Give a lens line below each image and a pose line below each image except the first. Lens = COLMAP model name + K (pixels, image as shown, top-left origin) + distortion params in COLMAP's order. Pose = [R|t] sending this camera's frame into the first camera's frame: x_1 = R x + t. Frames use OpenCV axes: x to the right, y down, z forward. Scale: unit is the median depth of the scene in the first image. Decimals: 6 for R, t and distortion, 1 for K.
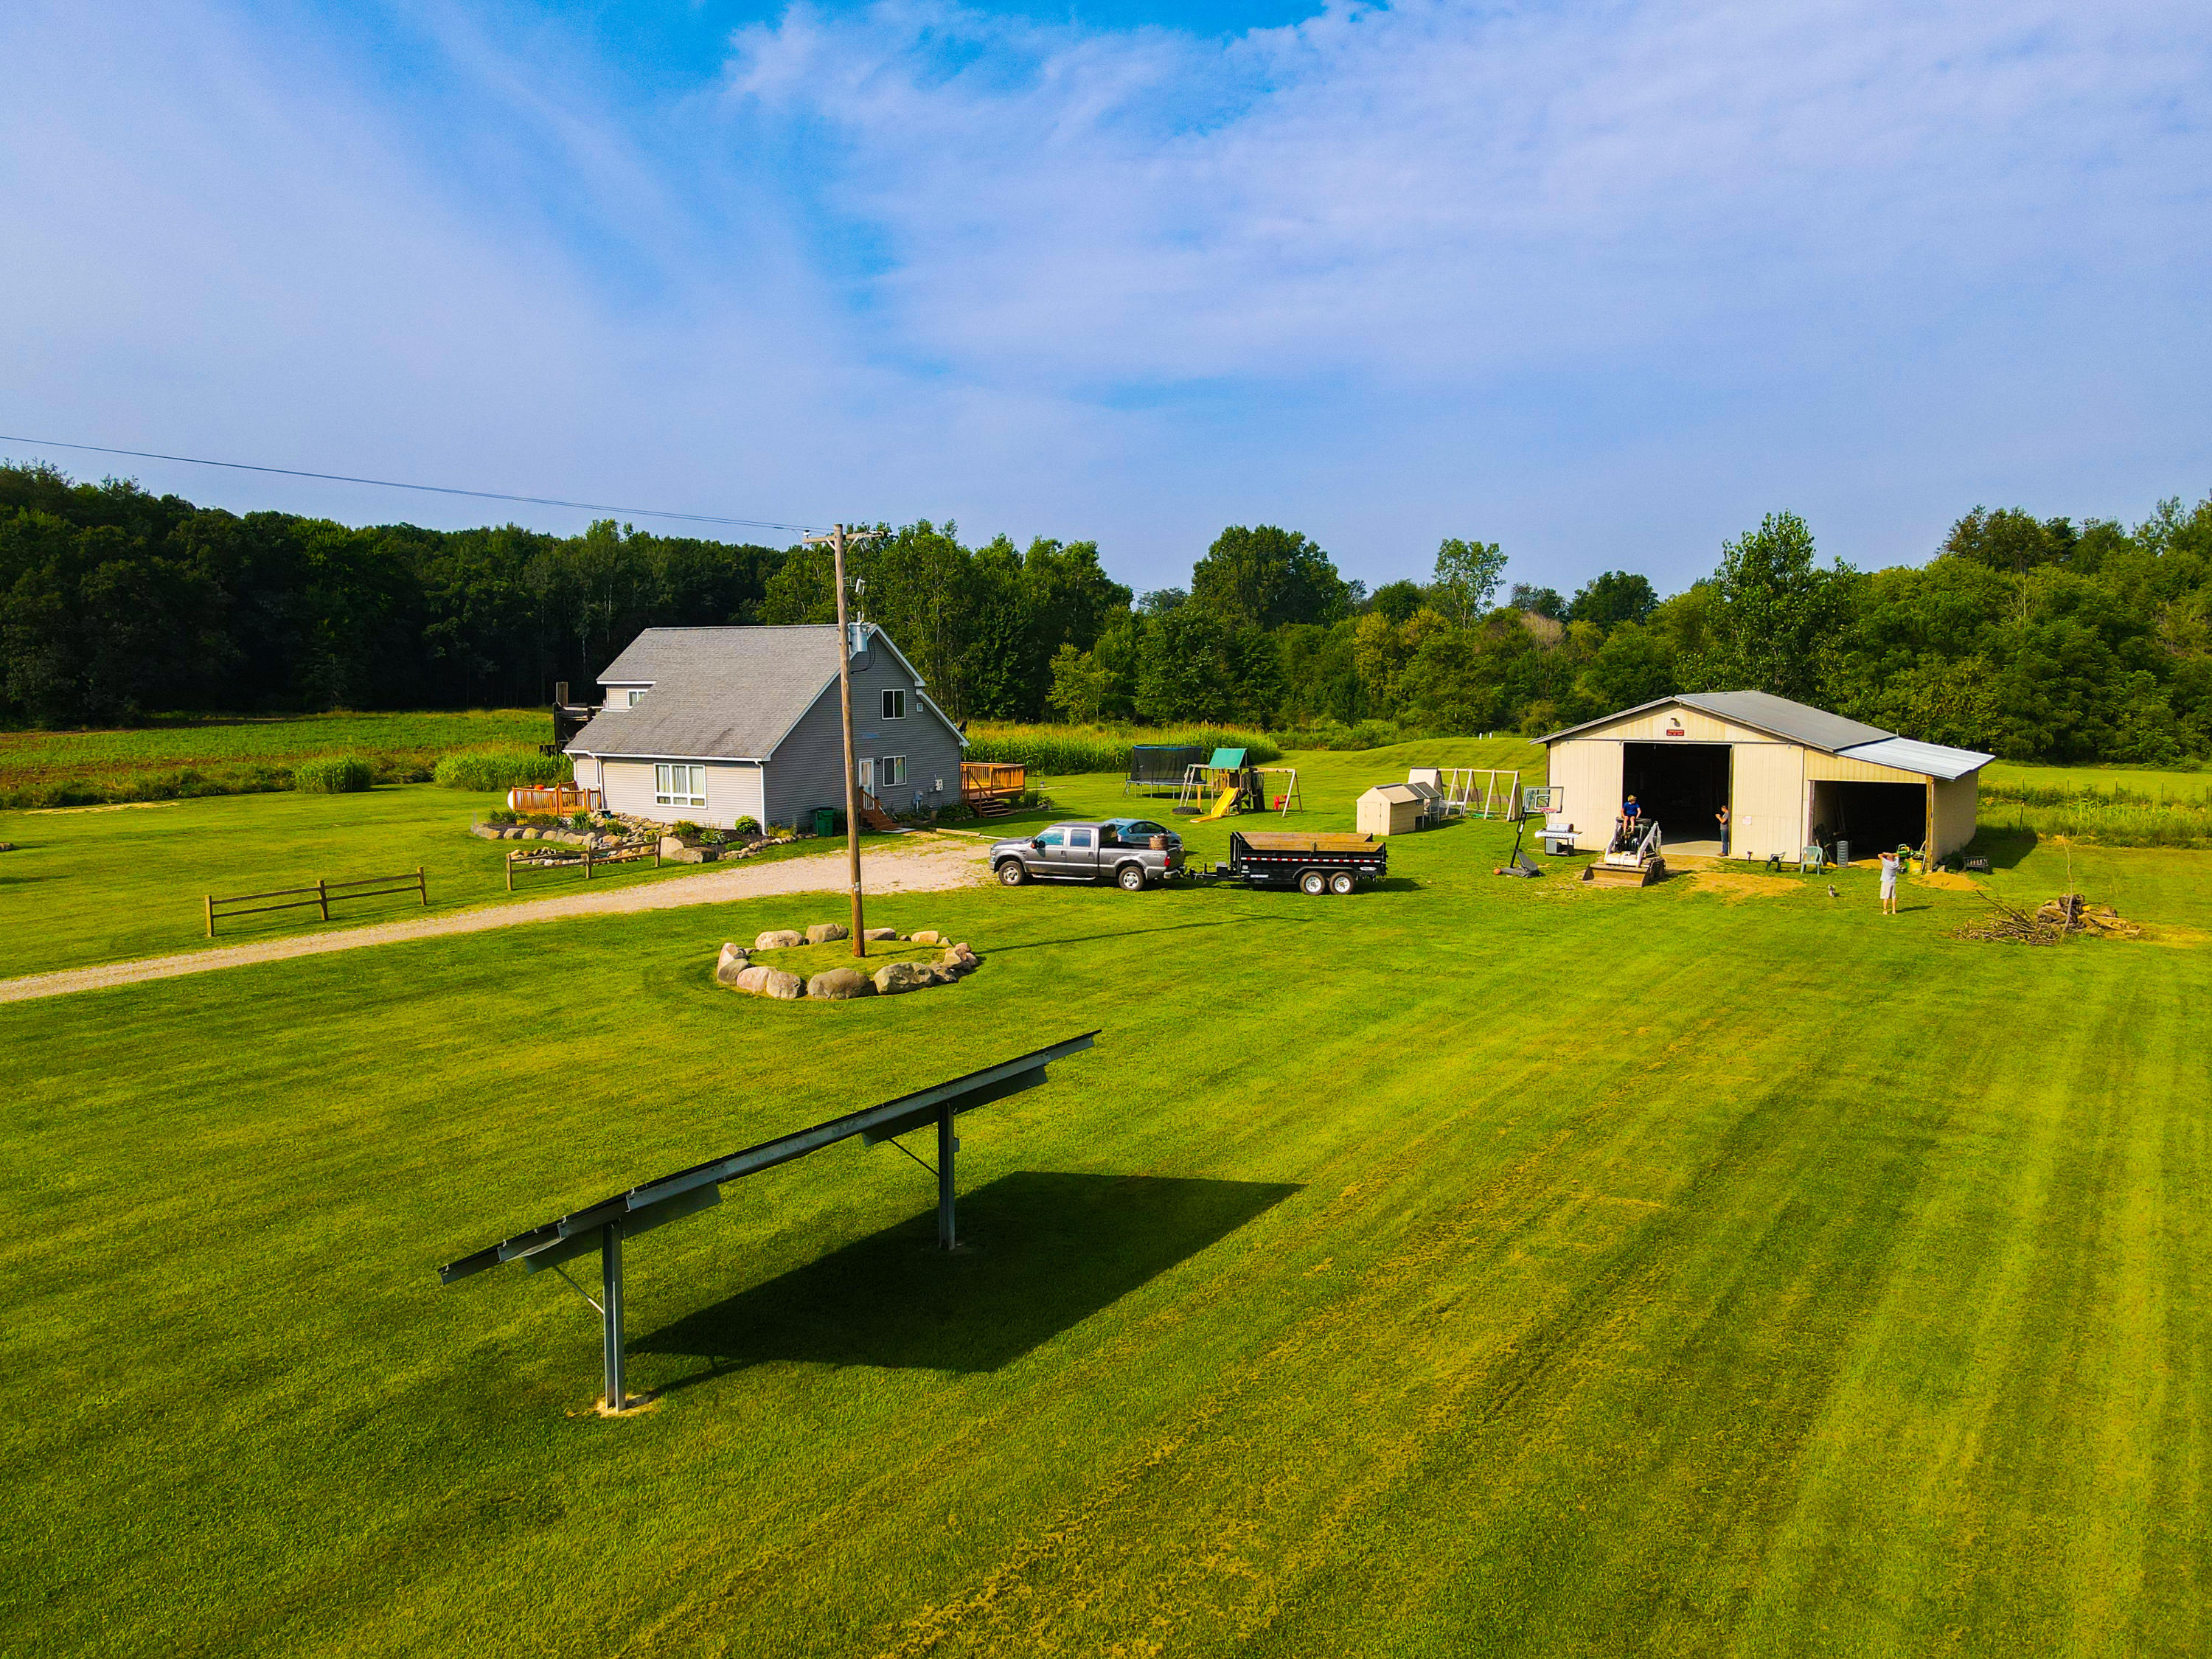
lens RADIAL K [[1623.1, 0, 1091.5], [0, 1623.1, 823.1], [0, 0, 1]] dist [0.001404, 0.030551]
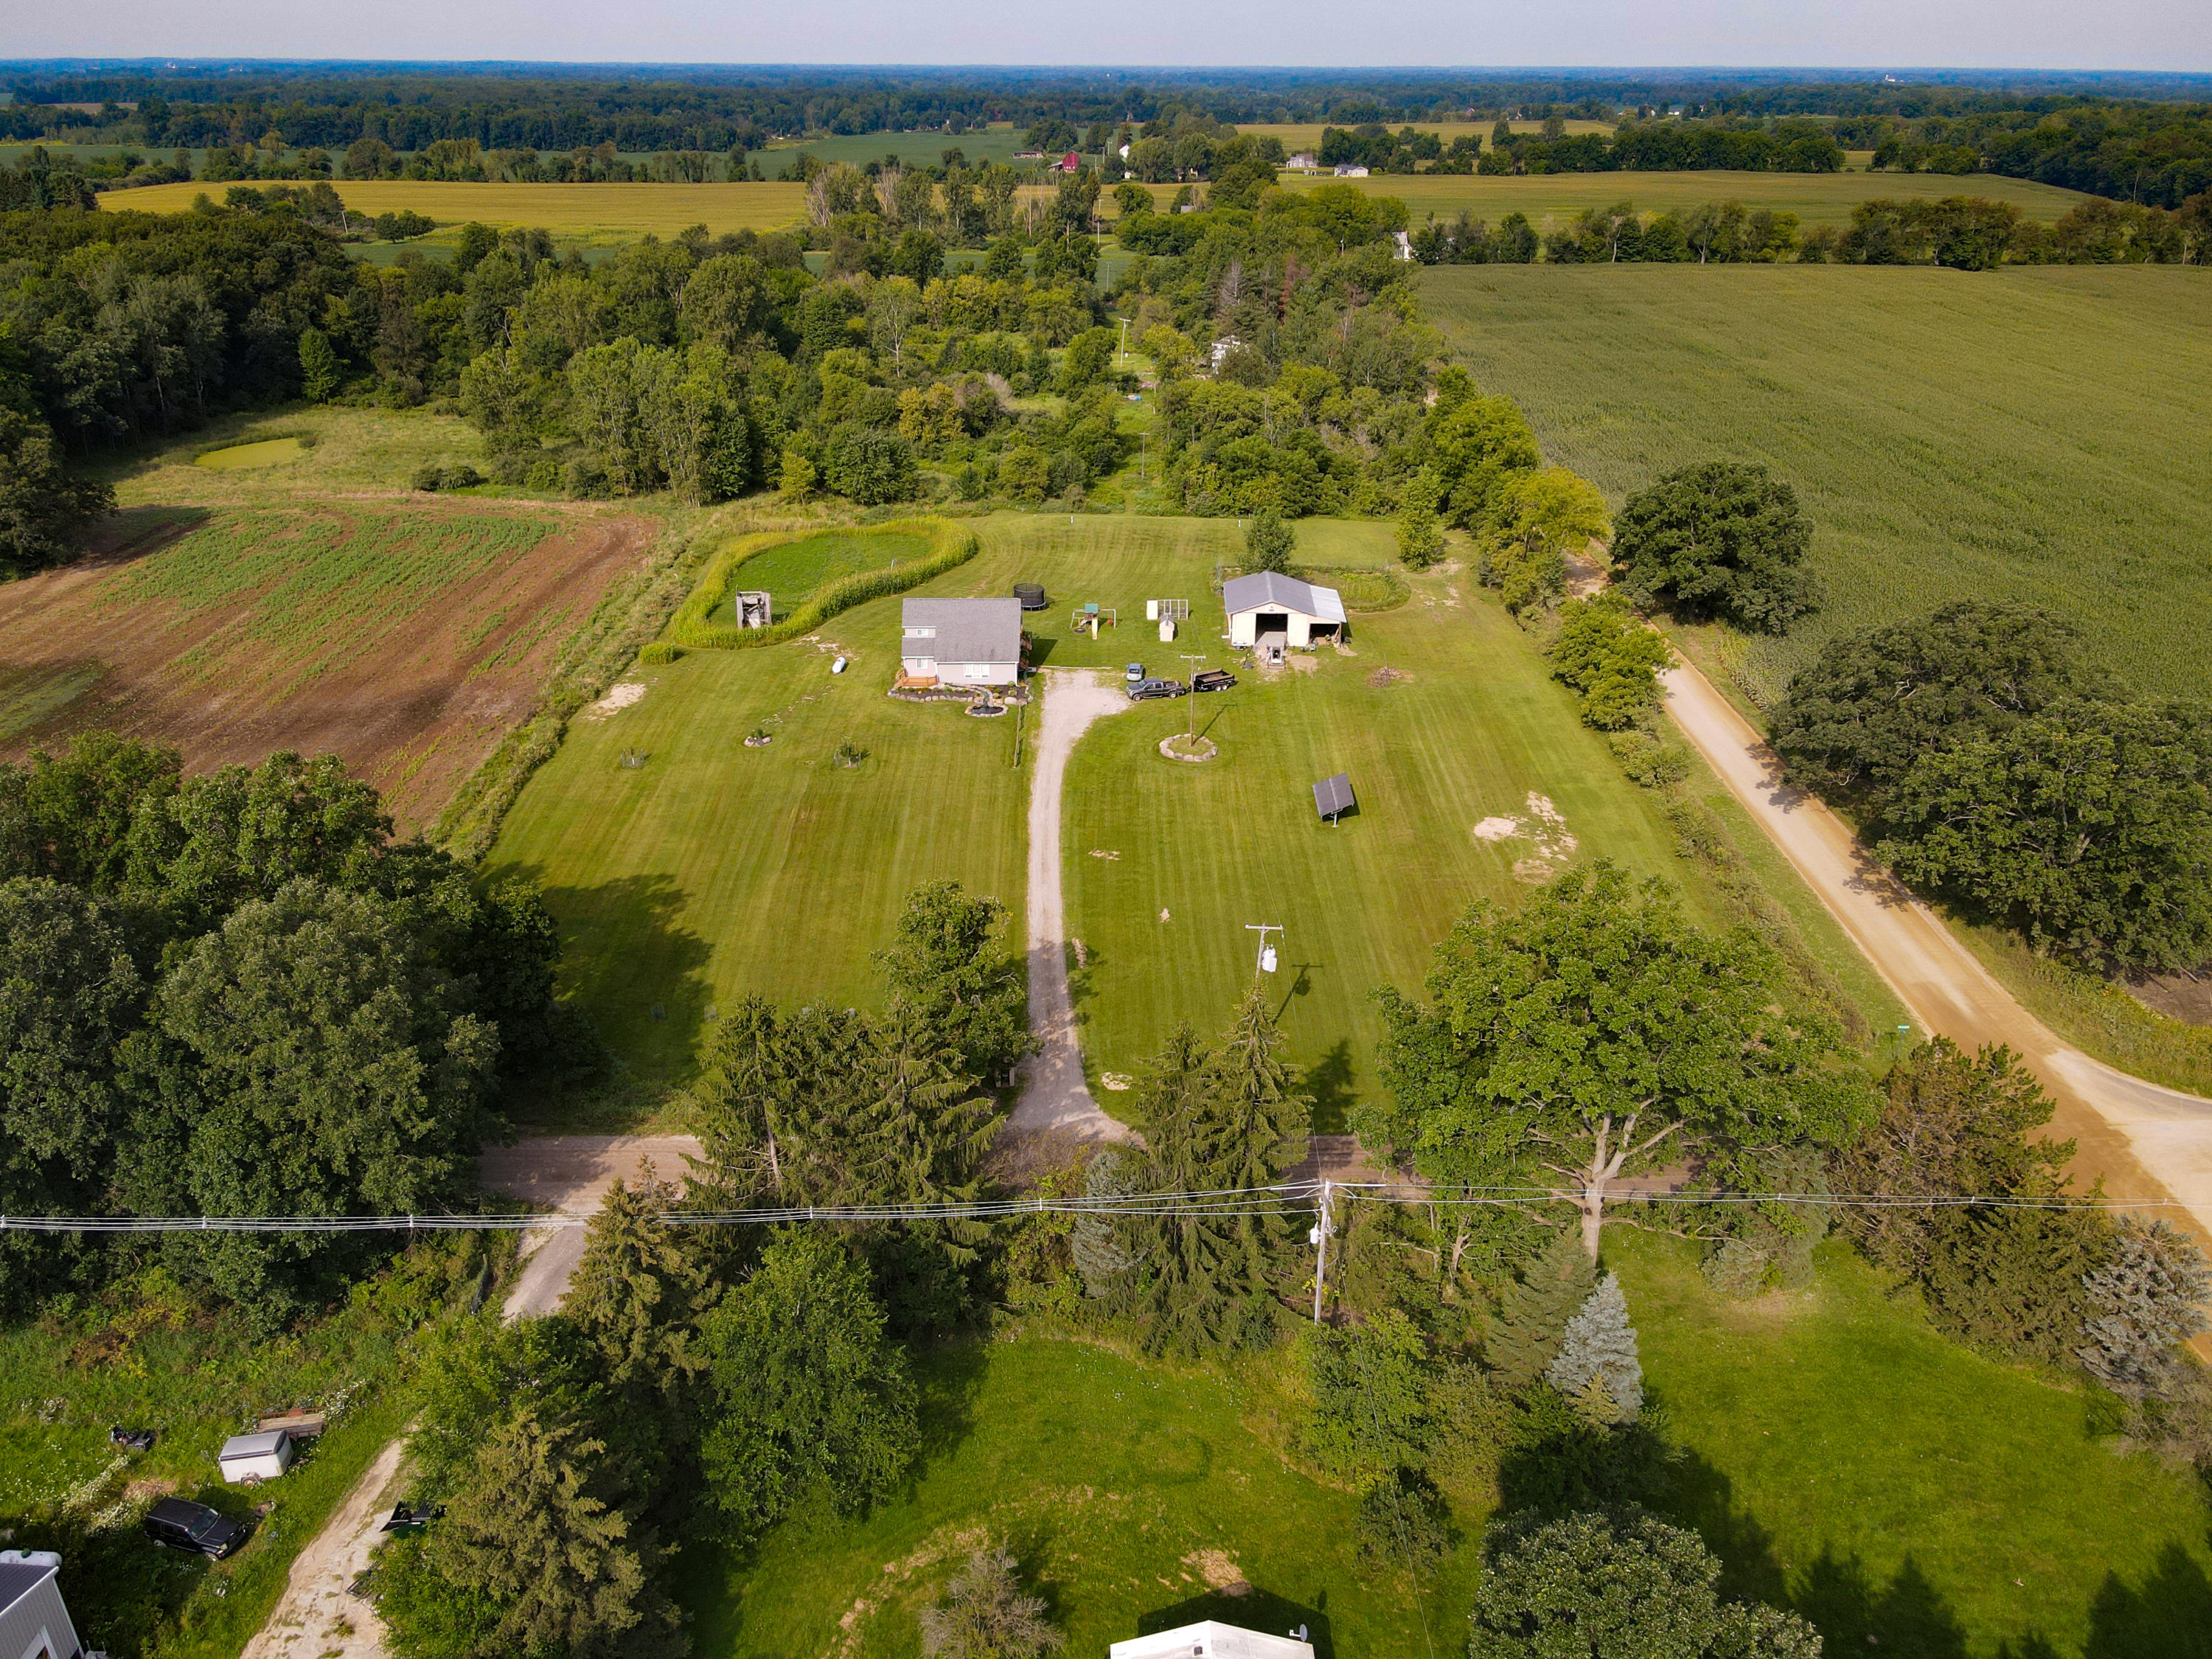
lens RADIAL K [[1623.1, 0, 1091.5], [0, 1623.1, 823.1], [0, 0, 1]] dist [0.001404, 0.030551]
pose [[0.849465, -0.219162, 0.479977, -0.893639], [0.046894, 0.937416, 0.345041, -0.441573], [-0.525557, -0.270592, 0.806579, -0.869169]]
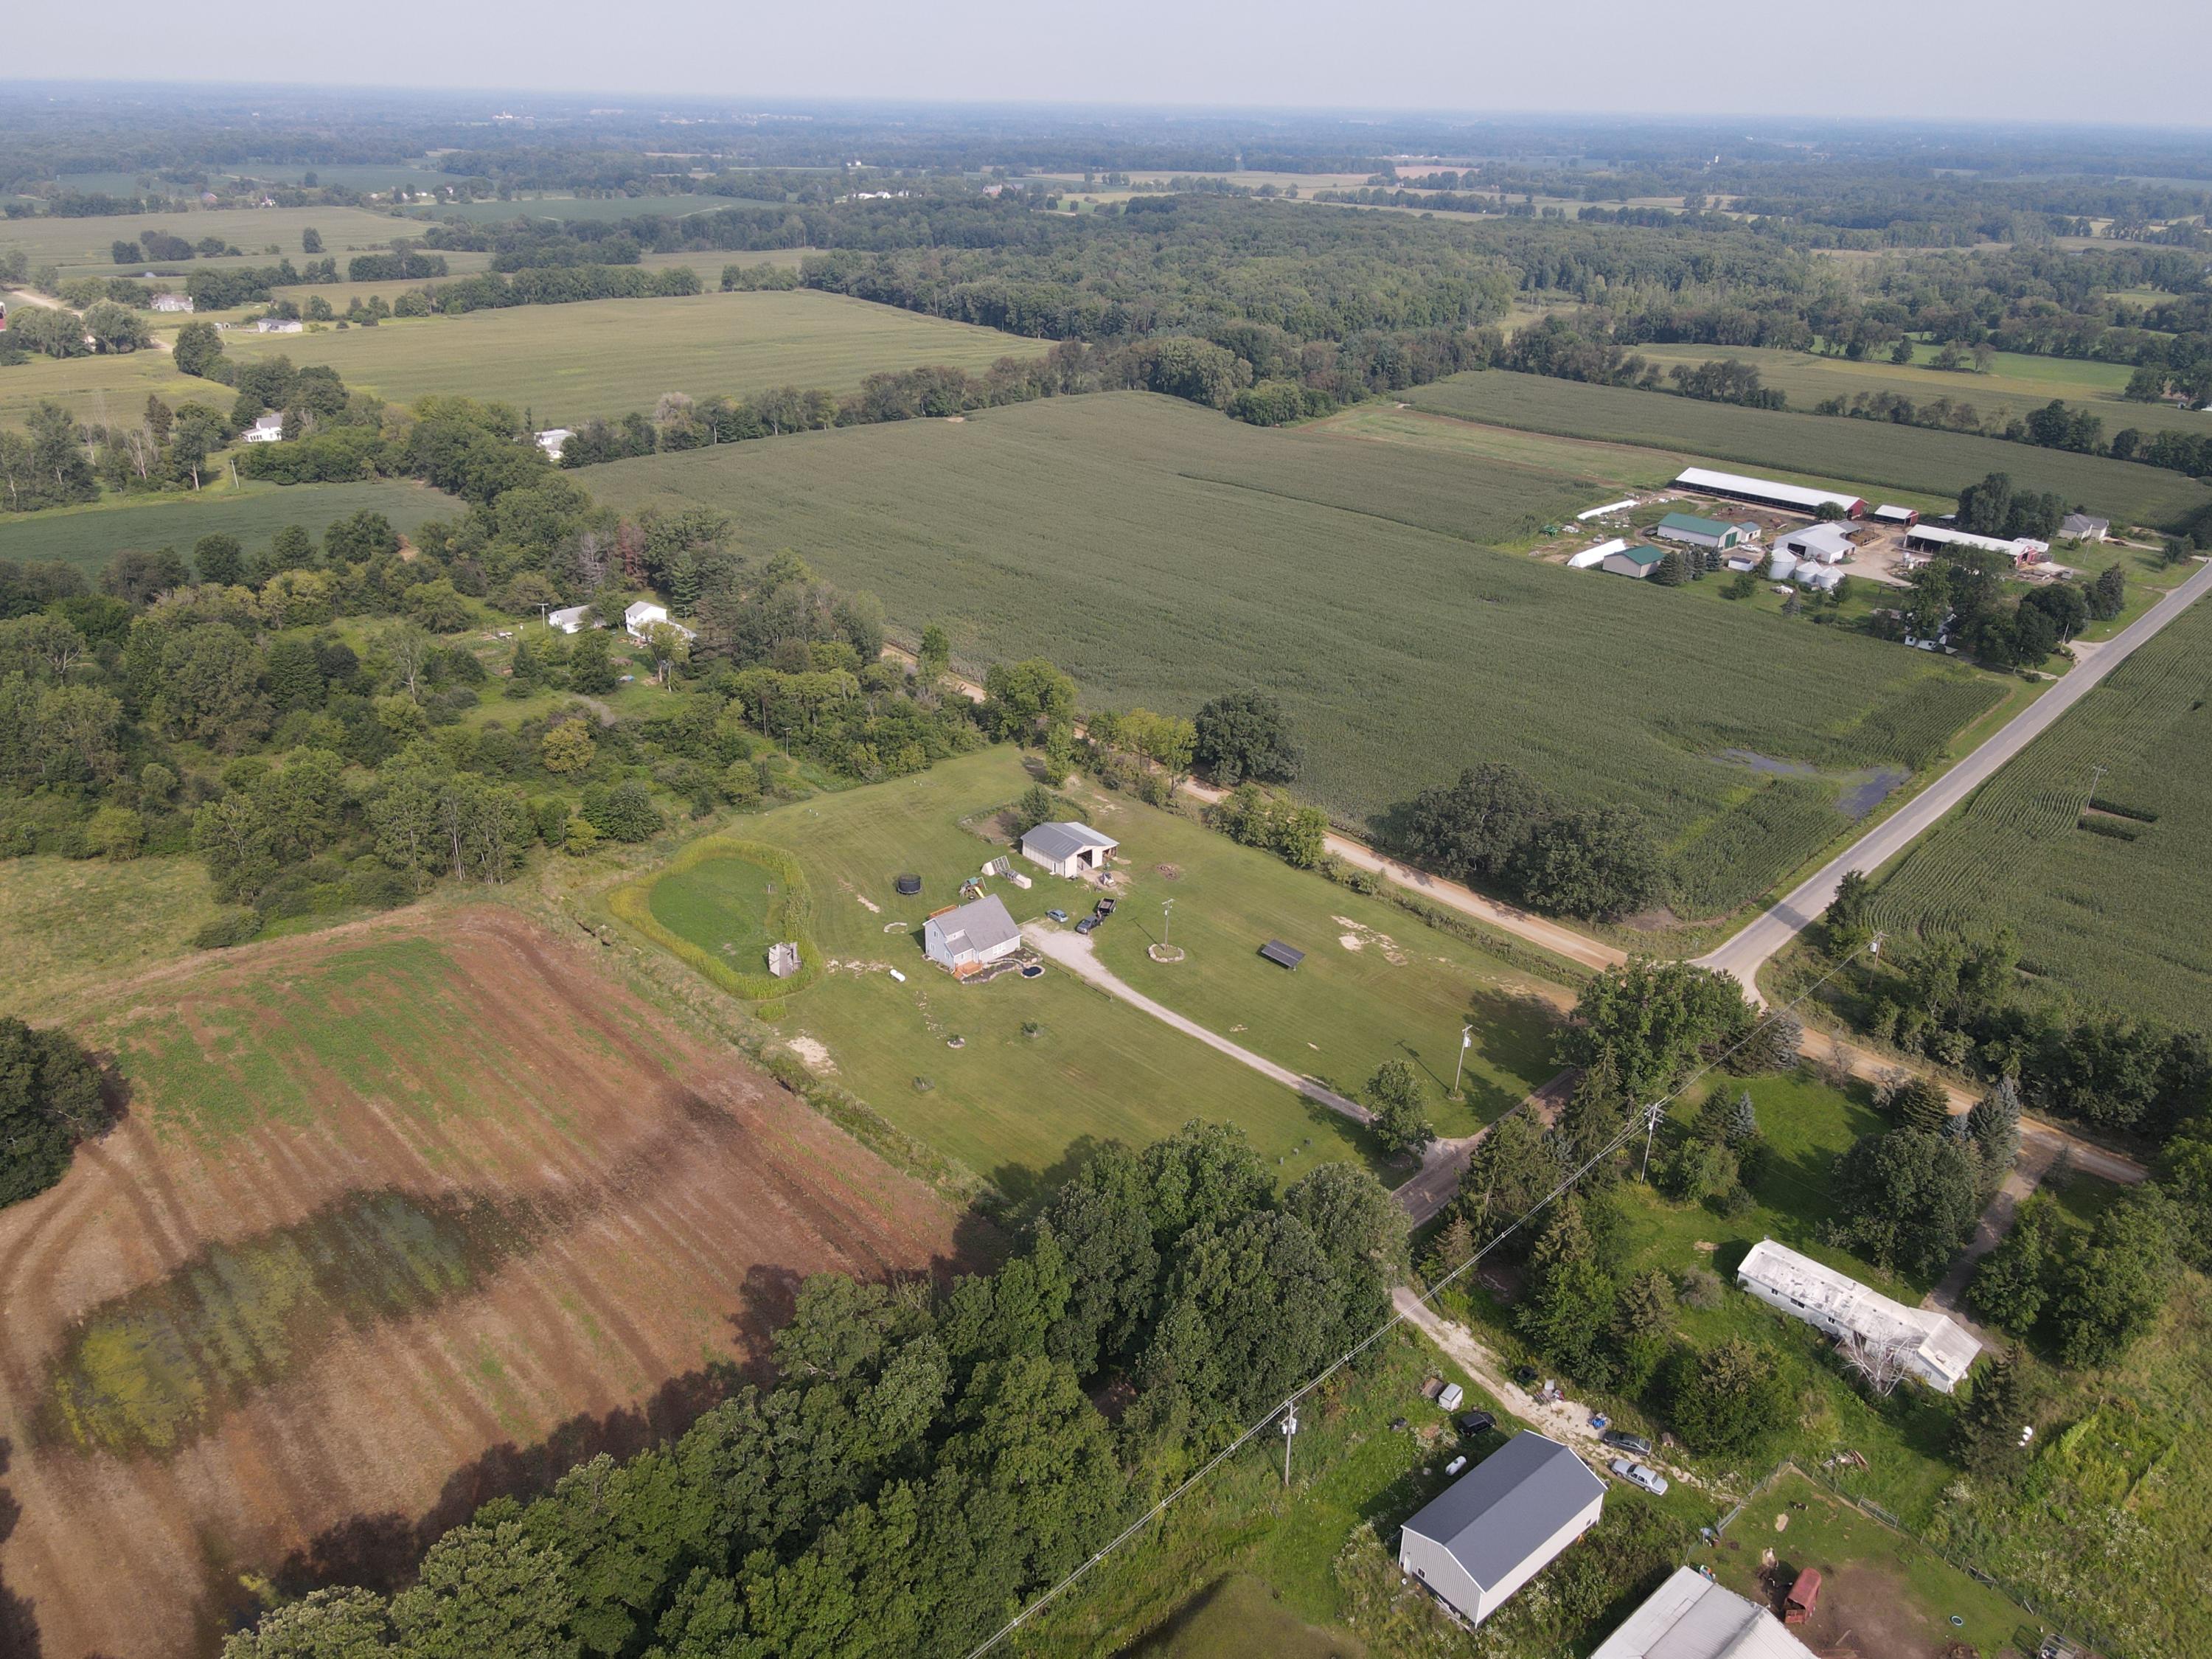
lens RADIAL K [[1623.1, 0, 1091.5], [0, 1623.1, 823.1], [0, 0, 1]] dist [0.001404, 0.030551]
pose [[0.253840, -0.391199, 0.884606, -2.289039], [0.077677, 0.919852, 0.384497, -1.162515], [-0.964122, -0.028887, 0.263883, -0.208513]]
